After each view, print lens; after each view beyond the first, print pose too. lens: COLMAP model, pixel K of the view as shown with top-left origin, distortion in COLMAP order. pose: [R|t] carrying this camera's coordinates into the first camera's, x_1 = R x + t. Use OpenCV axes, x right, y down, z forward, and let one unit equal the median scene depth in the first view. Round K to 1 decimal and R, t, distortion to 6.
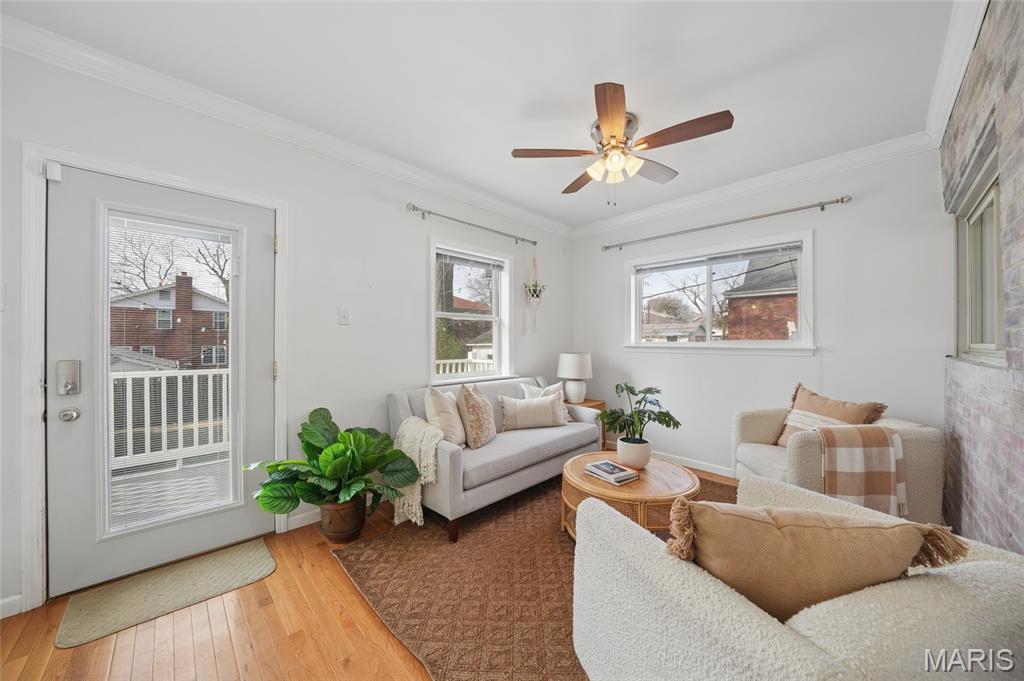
lens RADIAL K [[365.6, 0, 512.0], [0, 365.6, 340.5], [0, 0, 1]] dist [-0.014069, -0.000008]
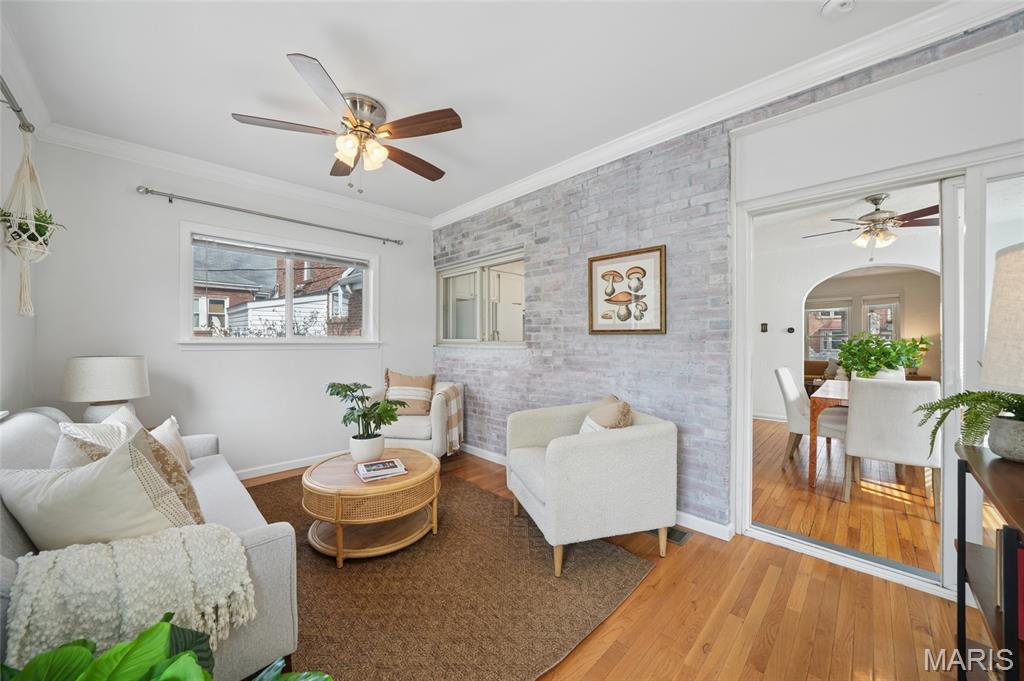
lens RADIAL K [[365.6, 0, 512.0], [0, 365.6, 340.5], [0, 0, 1]] dist [-0.014069, -0.000008]
pose [[-0.015398, -0.002978, 0.999877, -0.676839], [-0.005027, 0.999983, 0.002901, 0.009563], [-0.999869, -0.004981, -0.015413, 0.632863]]
